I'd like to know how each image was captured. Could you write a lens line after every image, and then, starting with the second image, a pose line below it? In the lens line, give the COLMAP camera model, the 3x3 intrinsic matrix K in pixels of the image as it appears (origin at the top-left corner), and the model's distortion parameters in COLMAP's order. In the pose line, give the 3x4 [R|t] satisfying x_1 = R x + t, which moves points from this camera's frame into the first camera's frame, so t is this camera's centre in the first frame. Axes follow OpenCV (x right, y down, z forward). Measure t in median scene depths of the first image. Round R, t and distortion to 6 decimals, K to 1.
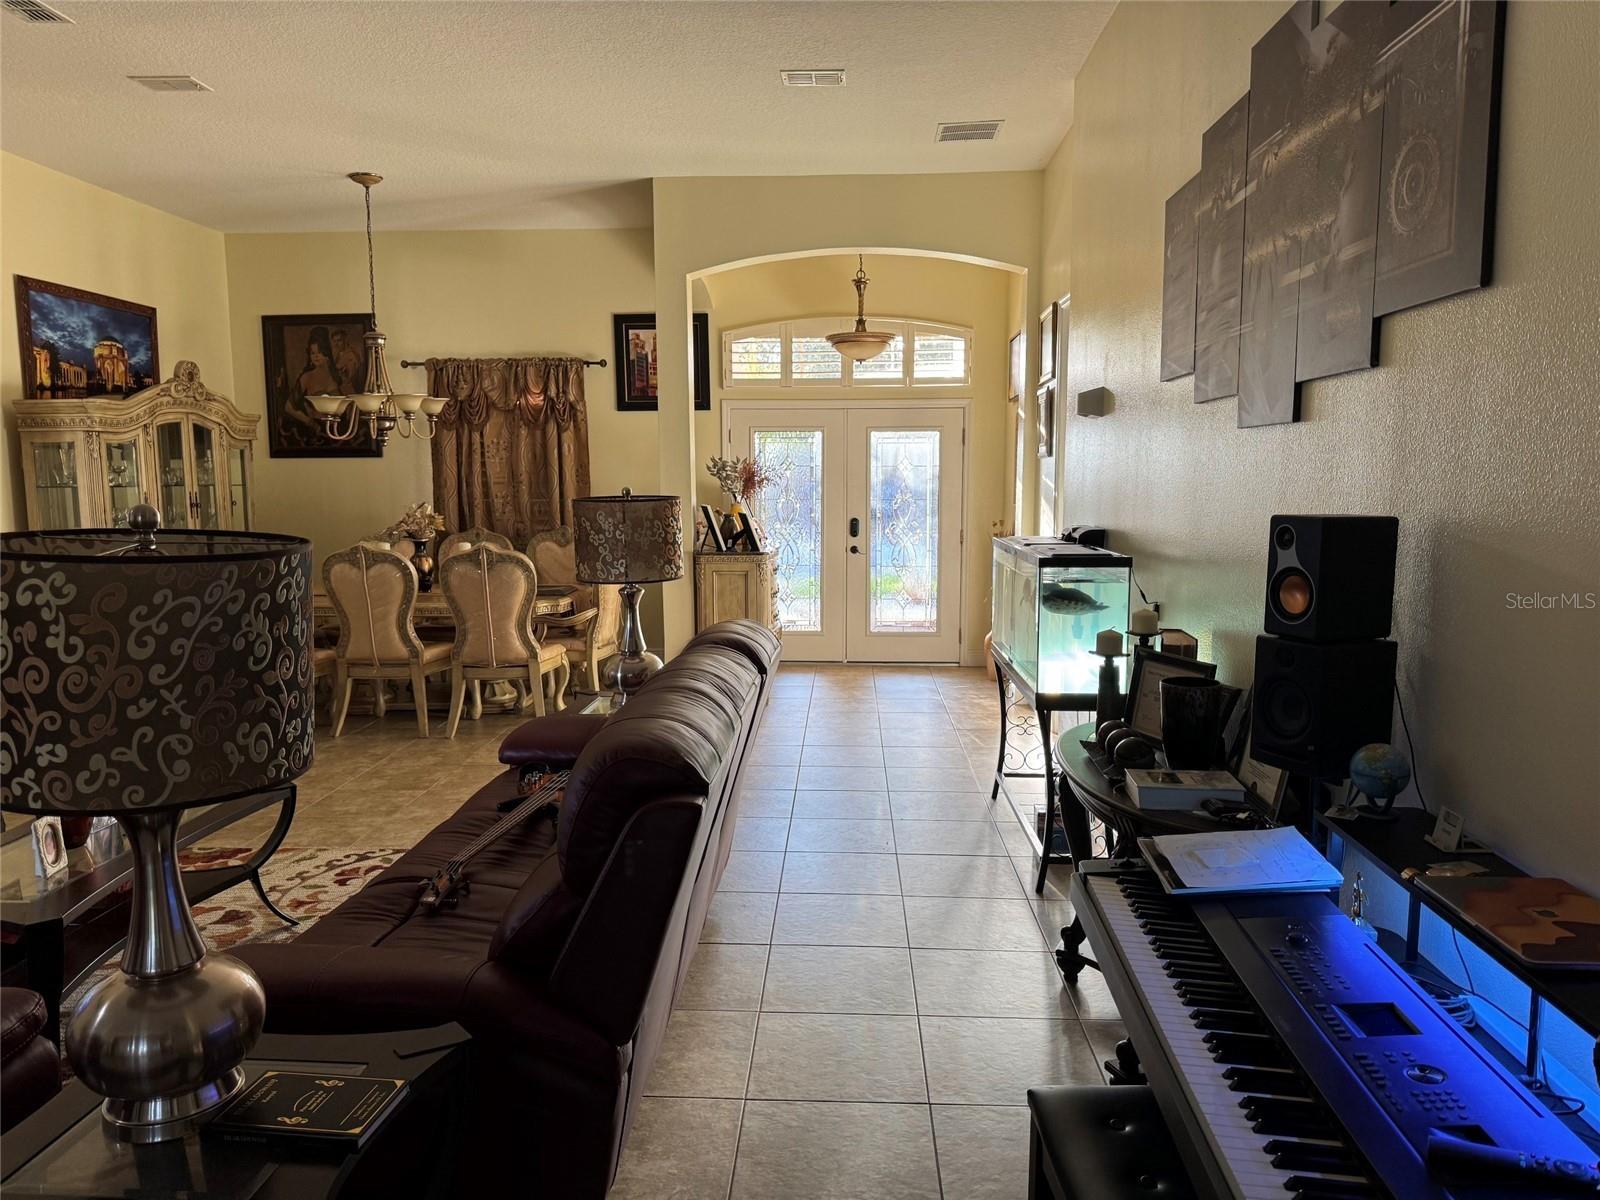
lens RADIAL K [[1120.3, 0, 807.5], [0, 1120.3, 610.5], [0, 0, 1]] dist [0.044112, -0.058491]
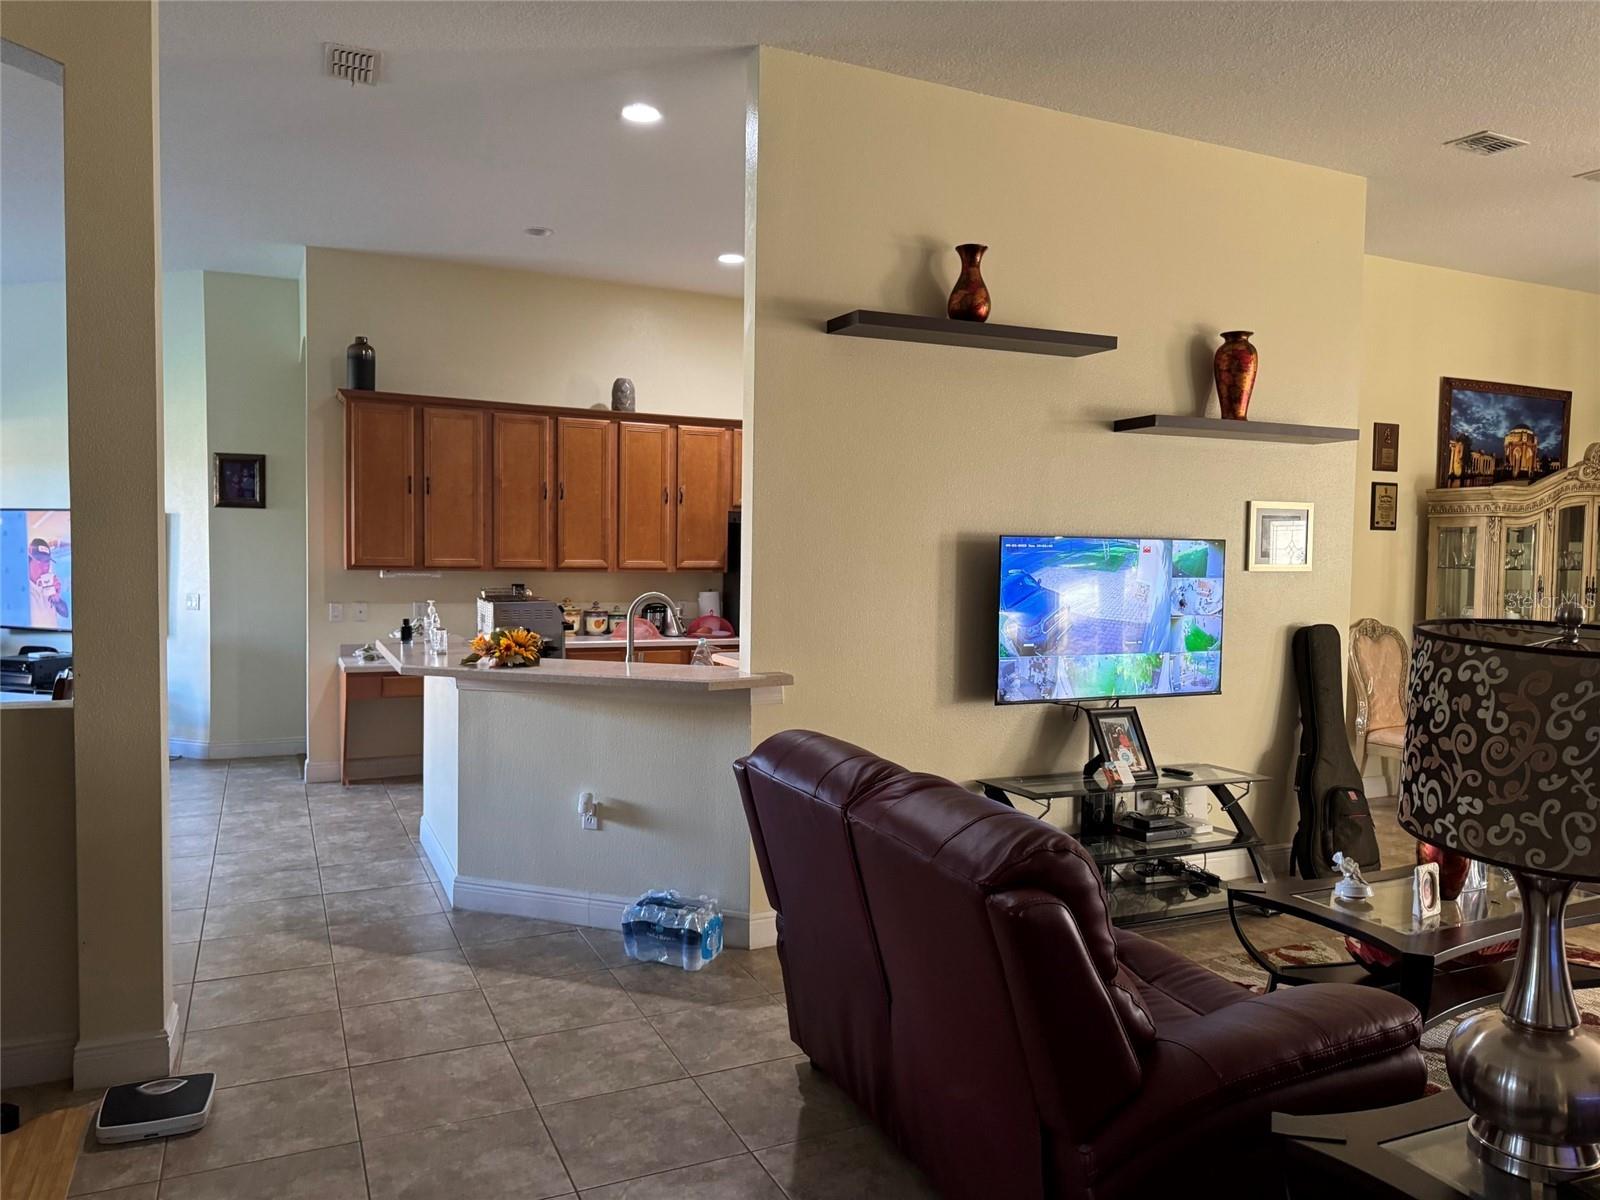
lens RADIAL K [[1129.0, 0, 805.1], [0, 1129.0, 599.4], [0, 0, 1]] dist [0.036874, -0.039809]
pose [[0.458656, 0.053150, -0.887023, 0.014746], [-0.121901, 0.992536, -0.003560, -0.000120], [0.880213, 0.109762, 0.461712, -0.043405]]
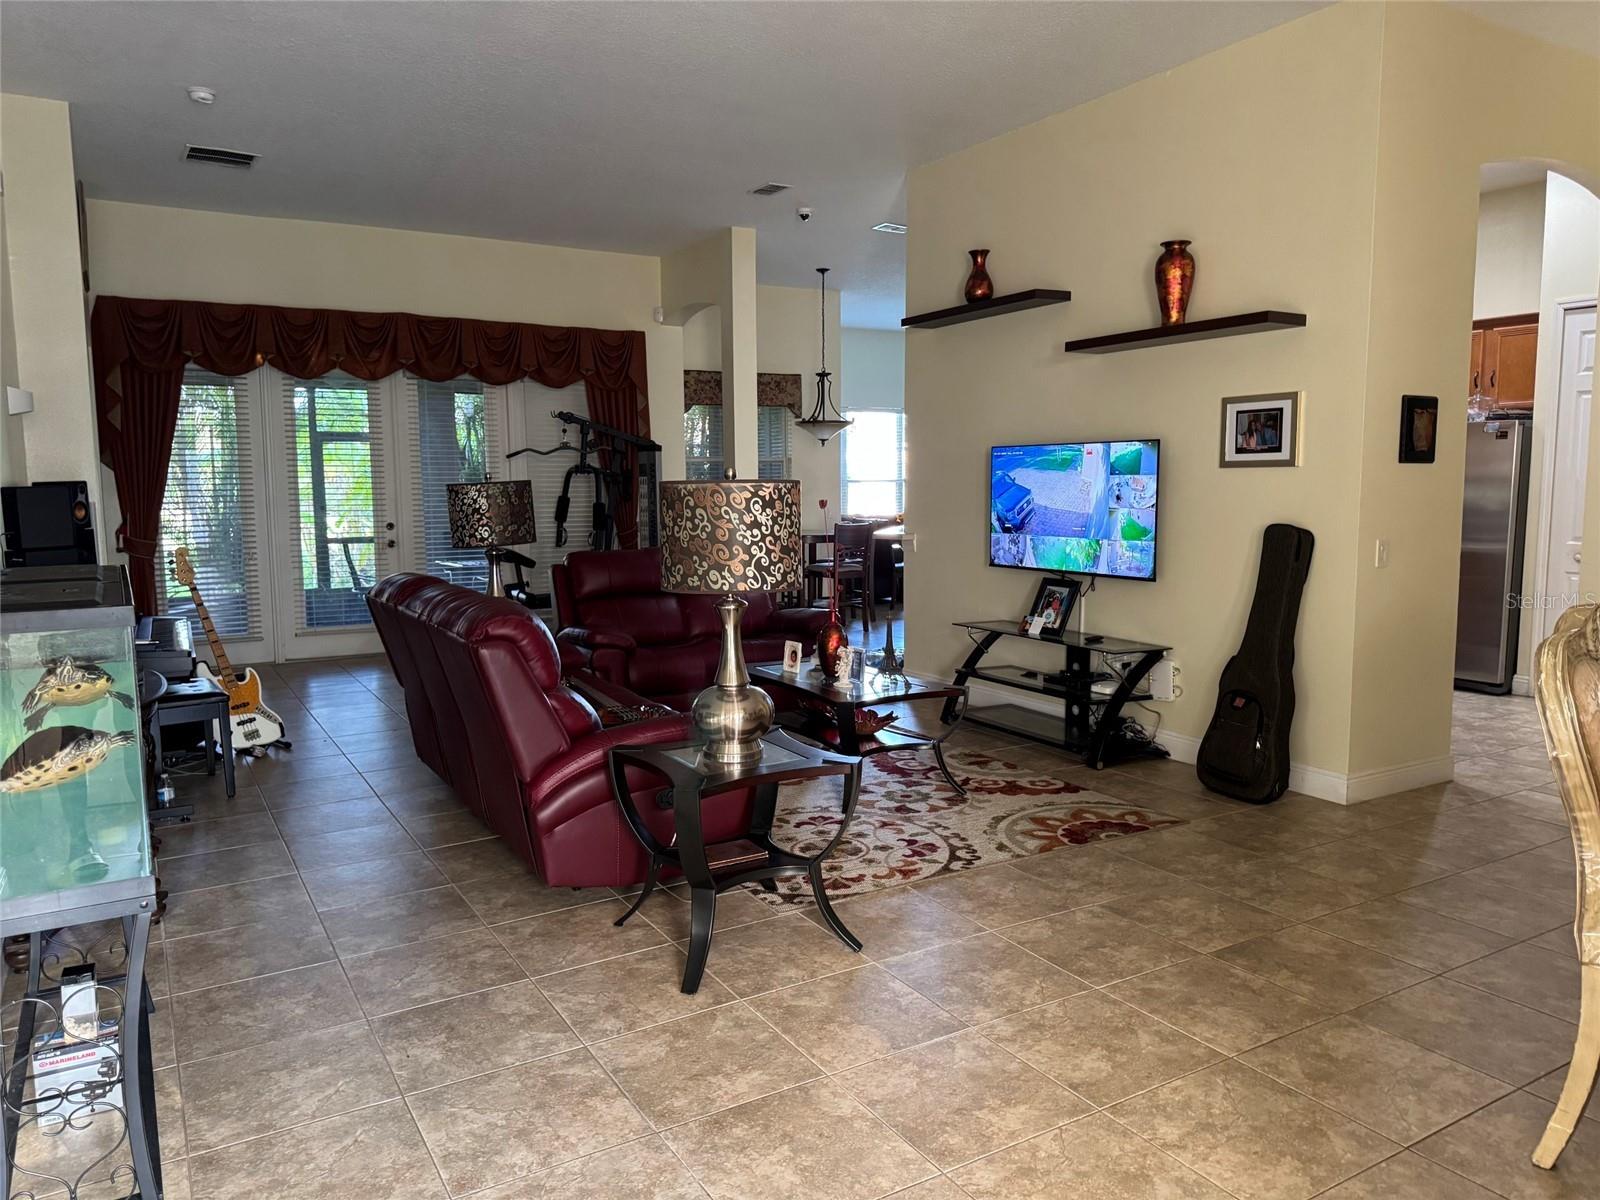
lens RADIAL K [[1116.8, 0, 803.1], [0, 1116.8, 604.7], [0, 0, 1]] dist [0.127268, -0.196902]
pose [[-0.837186, 0.071327, -0.542248, 0.137796], [-0.054284, 0.975727, 0.212156, -0.118567], [0.544218, 0.207049, -0.812993, 1.089579]]
